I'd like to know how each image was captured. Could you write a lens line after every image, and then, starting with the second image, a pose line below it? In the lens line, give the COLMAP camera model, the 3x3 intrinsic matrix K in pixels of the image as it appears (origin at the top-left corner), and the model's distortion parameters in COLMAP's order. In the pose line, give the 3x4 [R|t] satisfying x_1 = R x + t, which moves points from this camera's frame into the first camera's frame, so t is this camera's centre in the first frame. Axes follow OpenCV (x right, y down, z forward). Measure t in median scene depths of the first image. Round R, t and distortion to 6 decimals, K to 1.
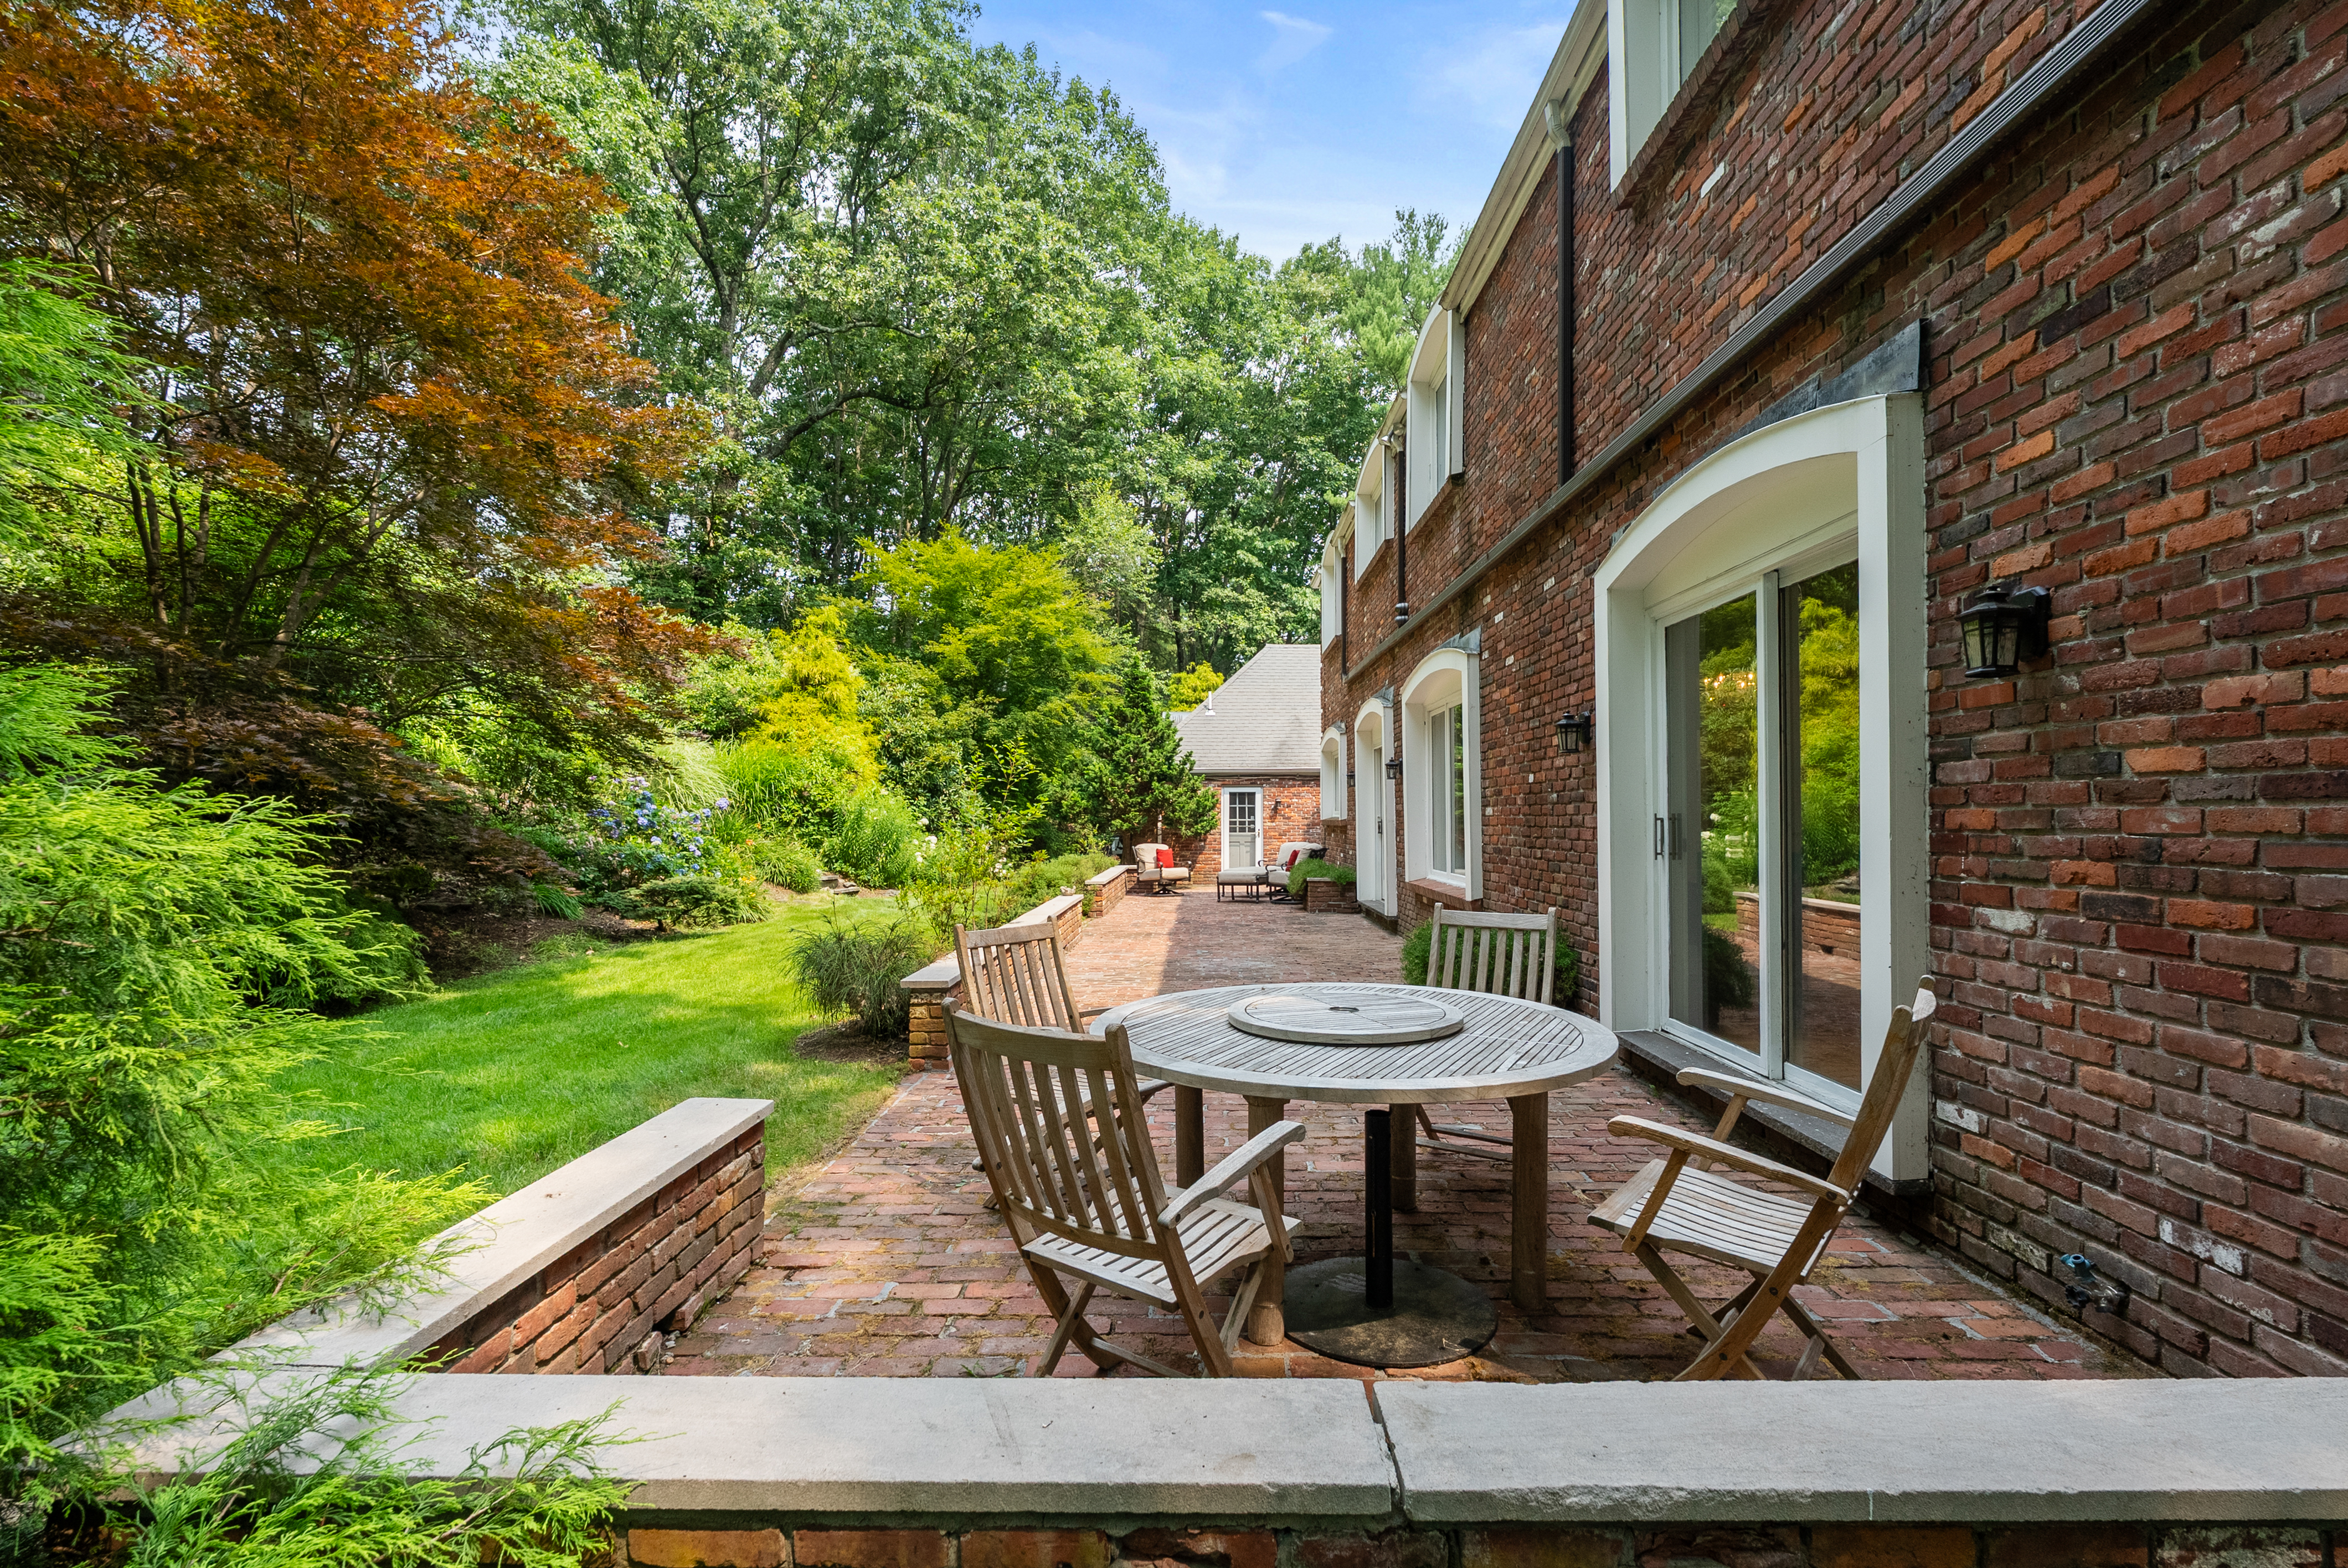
lens RADIAL K [[1042.9, 0, 1166.6], [0, 1042.9, 805.7], [0, 0, 1]] dist [-0.010043, 0.001480]
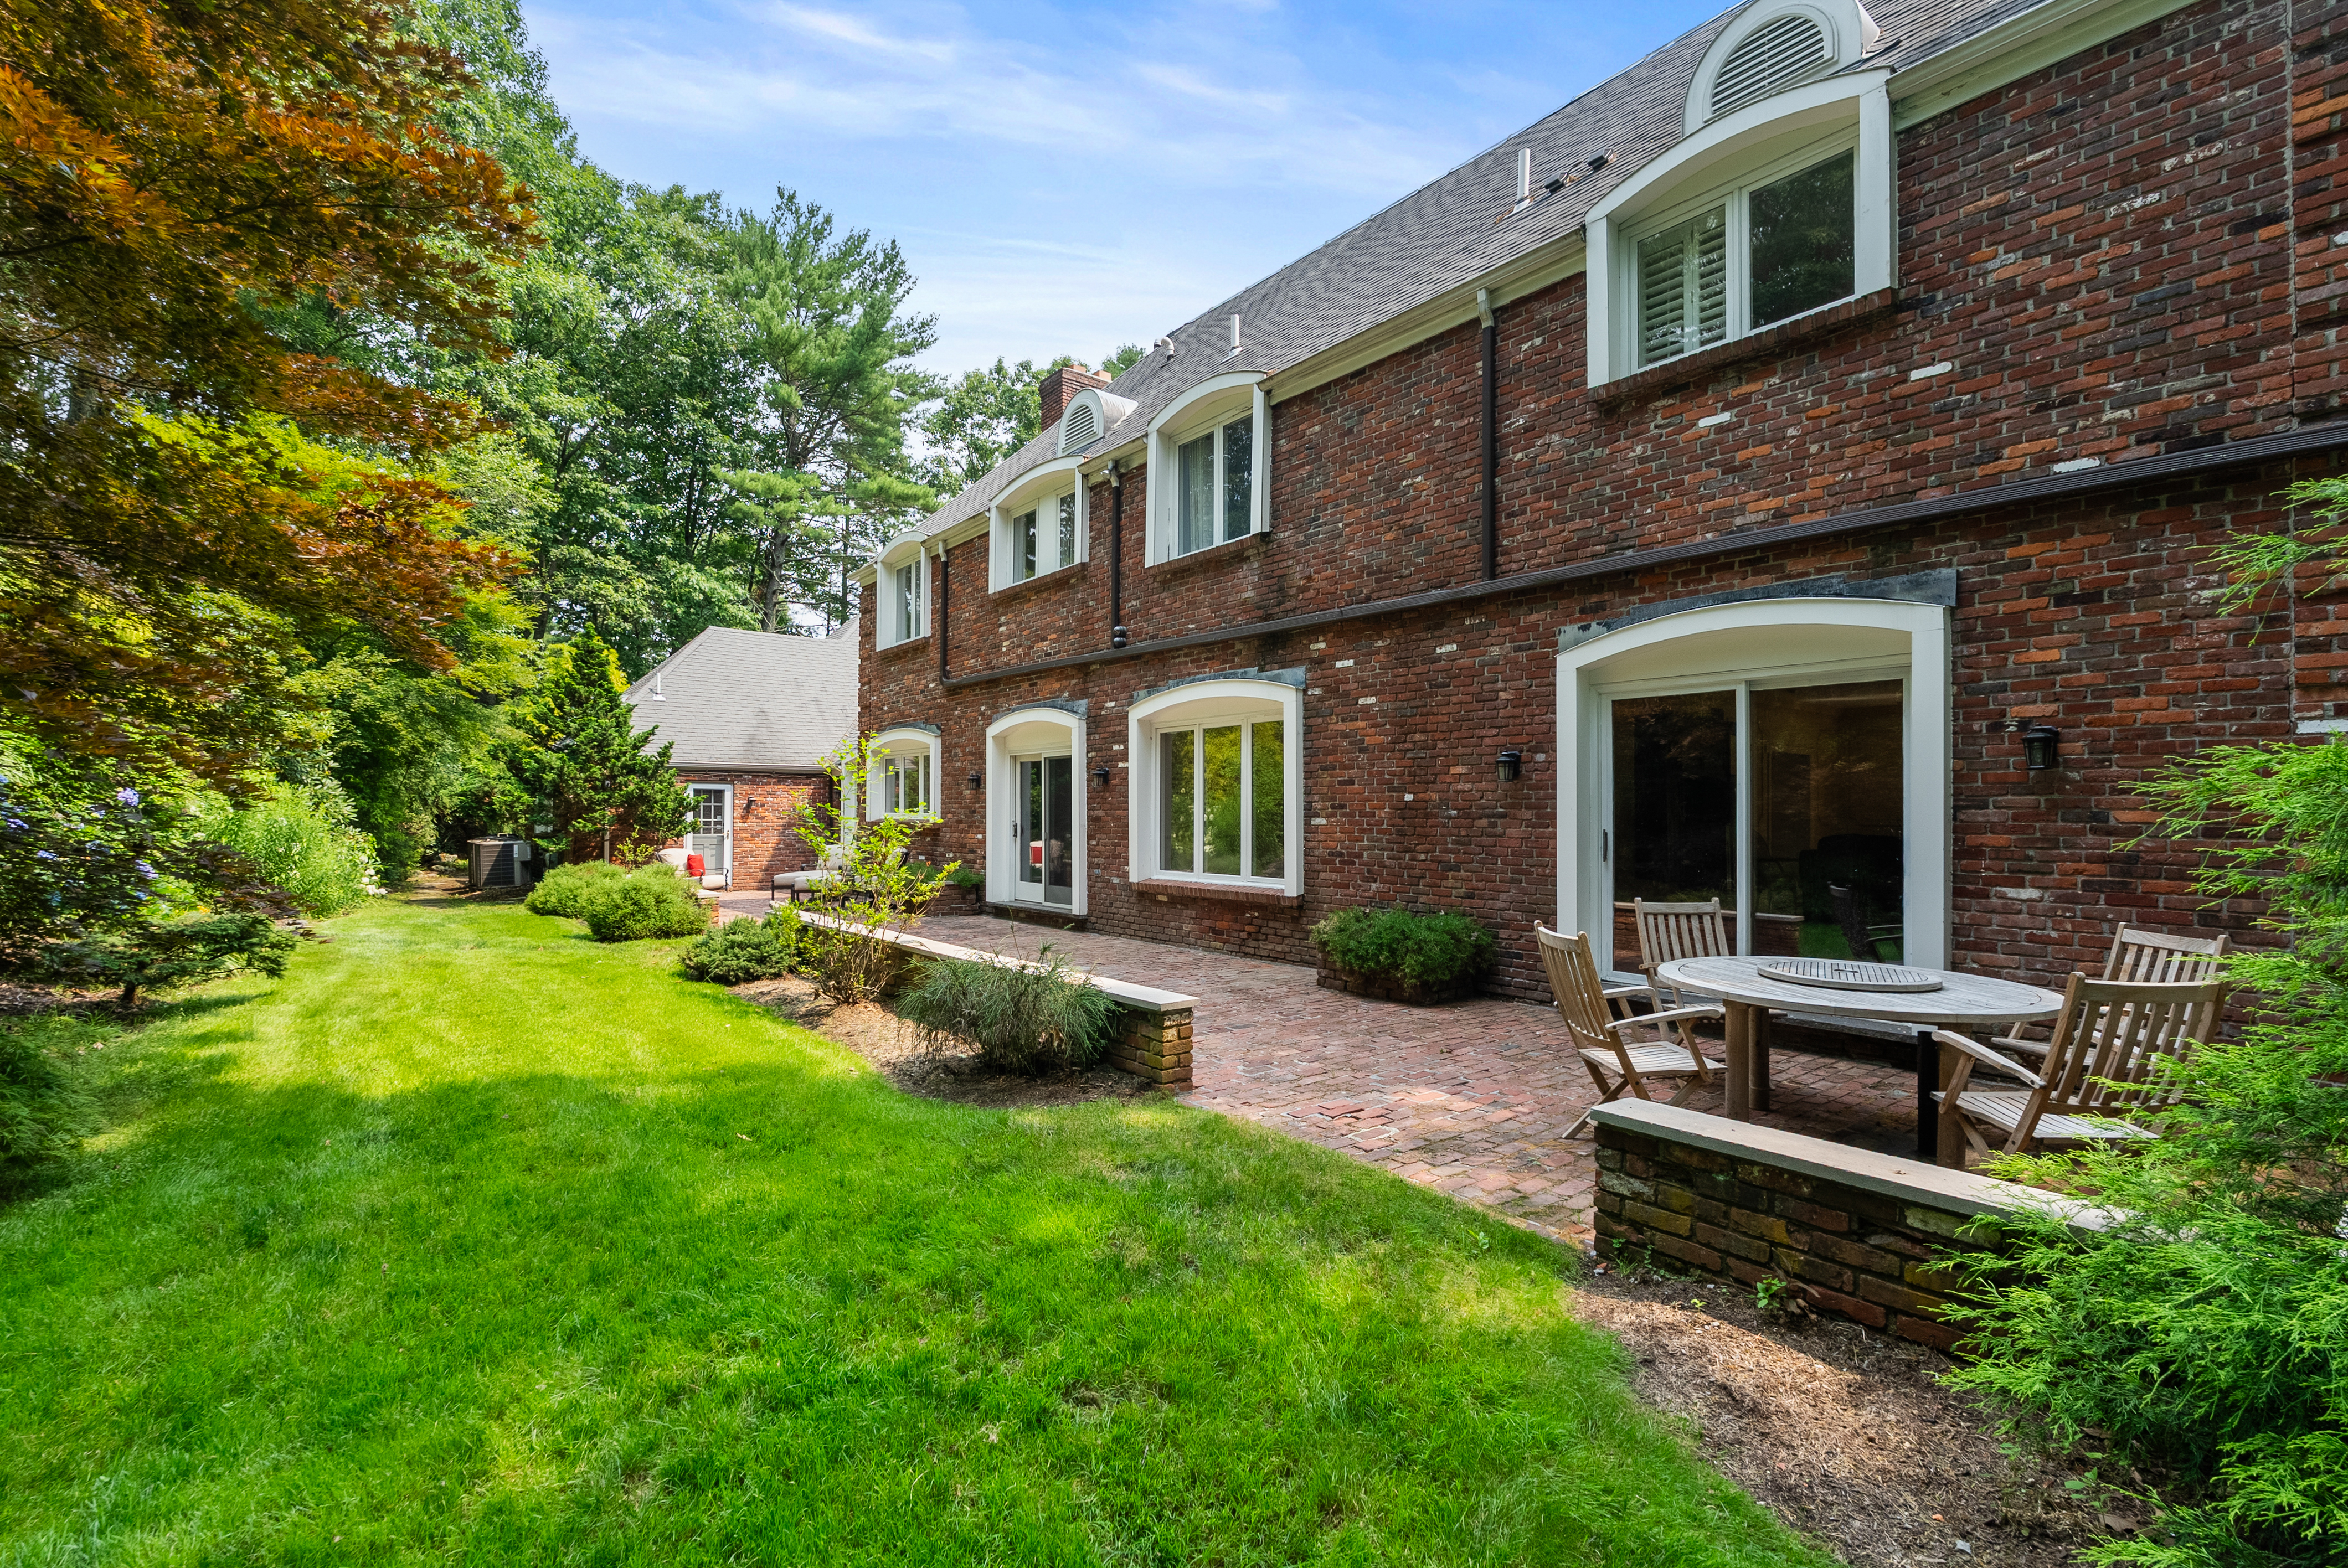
lens RADIAL K [[1042.9, 0, 1157.2], [0, 1042.9, 791.7], [0, 0, 1]] dist [-0.010043, 0.001480]
pose [[0.775319, 0.021207, 0.631214, -1.240760], [-0.015216, 0.999773, -0.014900, -0.019989], [-0.631387, 0.001947, 0.775466, 0.379007]]
